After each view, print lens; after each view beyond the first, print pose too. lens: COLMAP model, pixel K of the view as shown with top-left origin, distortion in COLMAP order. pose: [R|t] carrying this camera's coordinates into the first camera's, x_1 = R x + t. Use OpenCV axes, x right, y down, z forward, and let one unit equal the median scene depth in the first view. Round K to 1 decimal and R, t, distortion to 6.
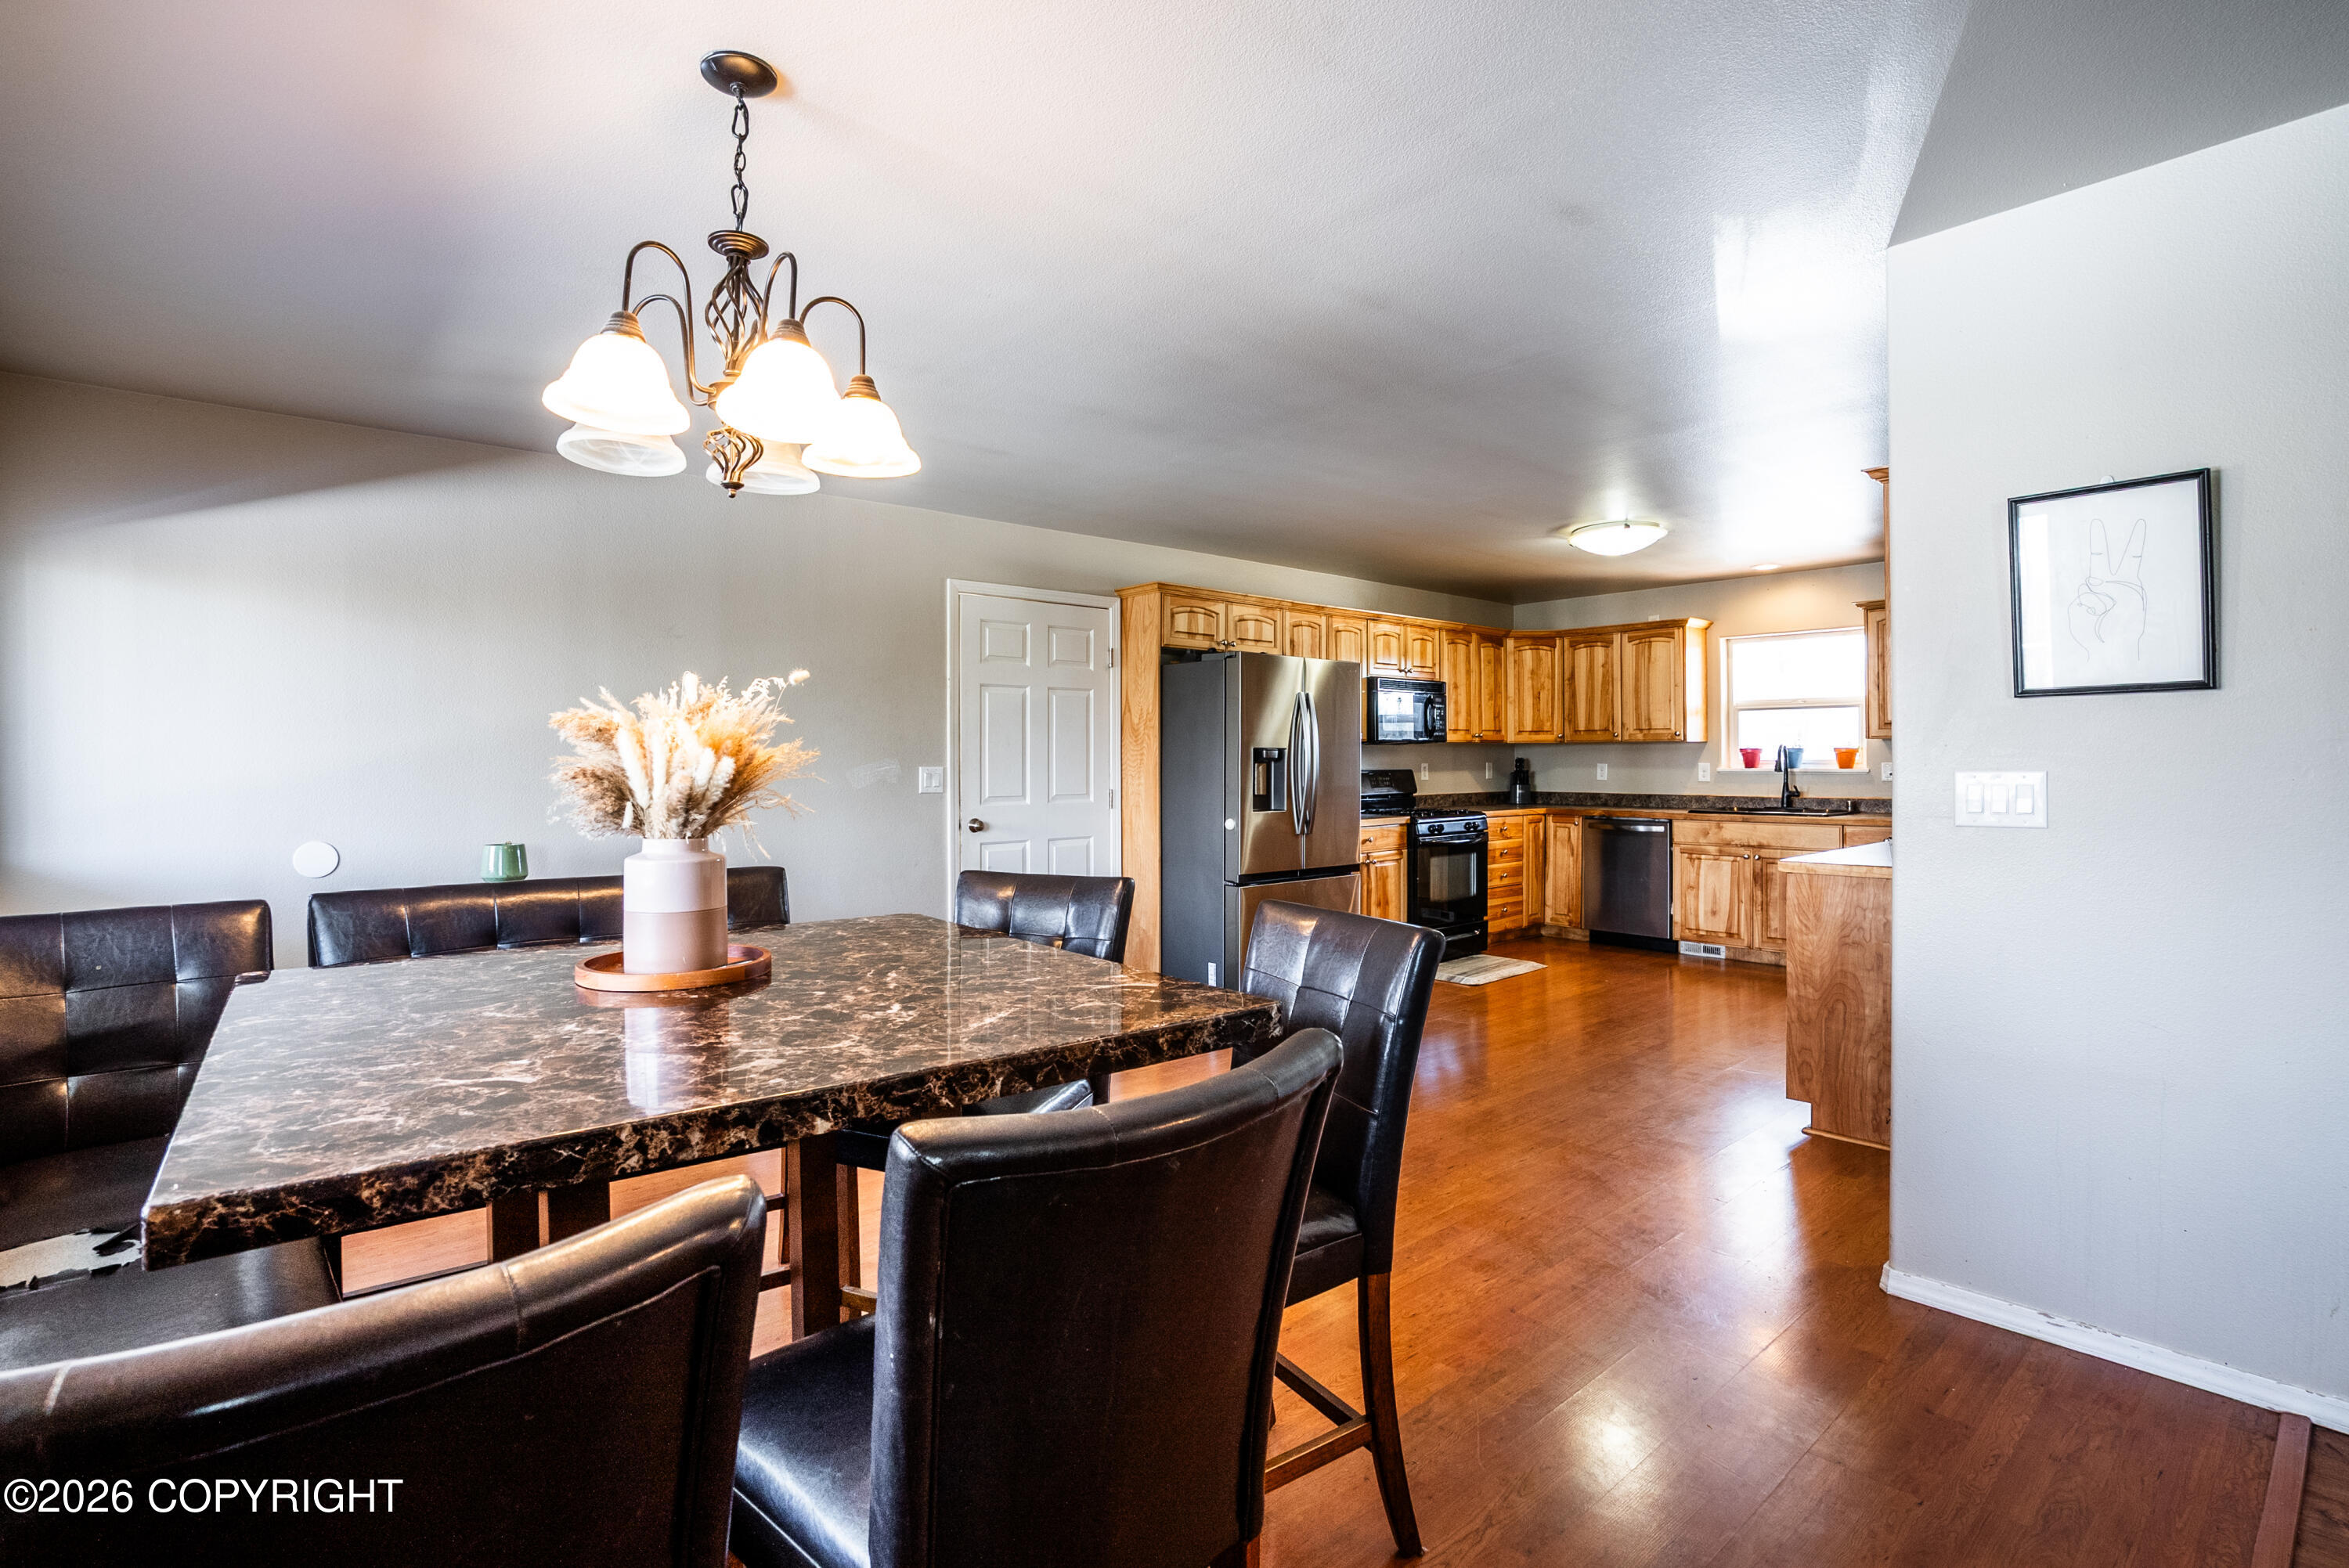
lens RADIAL K [[1119.4, 0, 1218.6], [0, 1119.4, 770.0], [0, 0, 1]] dist [-0.065272, 0.029121]
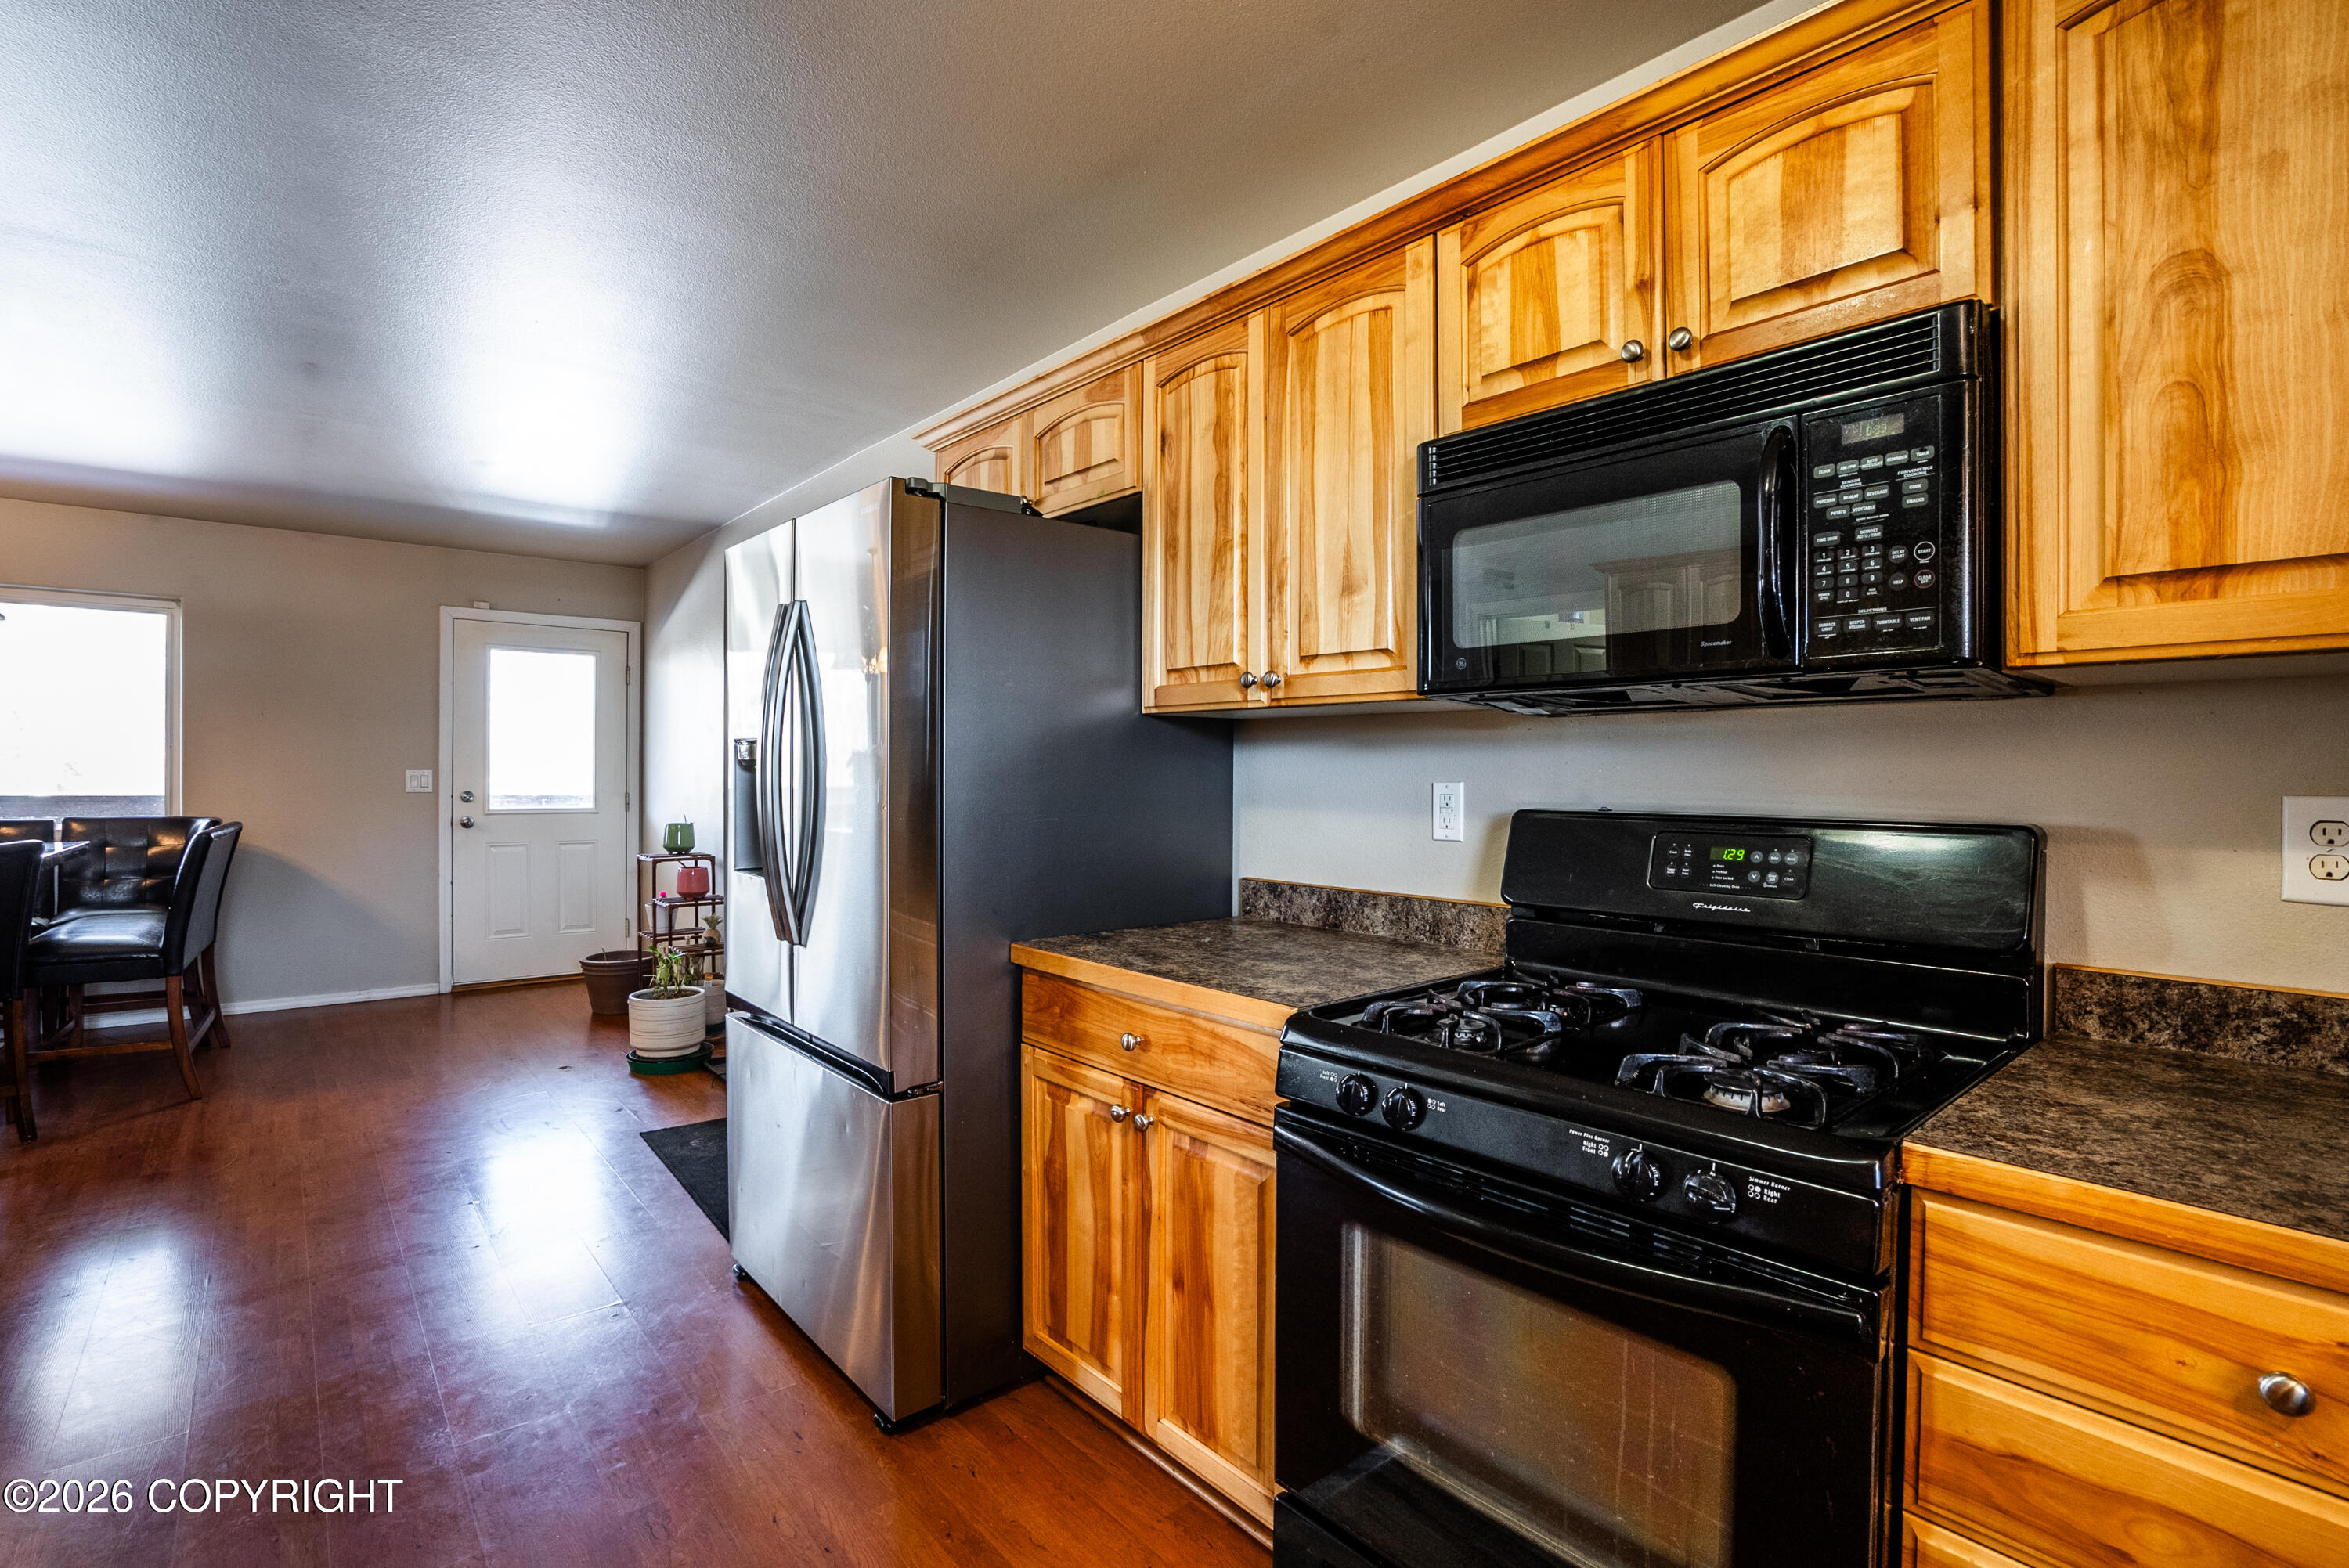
lens RADIAL K [[1119.4, 0, 1218.6], [0, 1119.4, 770.0], [0, 0, 1]] dist [-0.065272, 0.029121]
pose [[-0.030950, 0.005528, -0.999506, 0.380289], [-0.014801, 0.999873, 0.005988, -0.008873], [0.999411, 0.014979, -0.030864, 0.923806]]
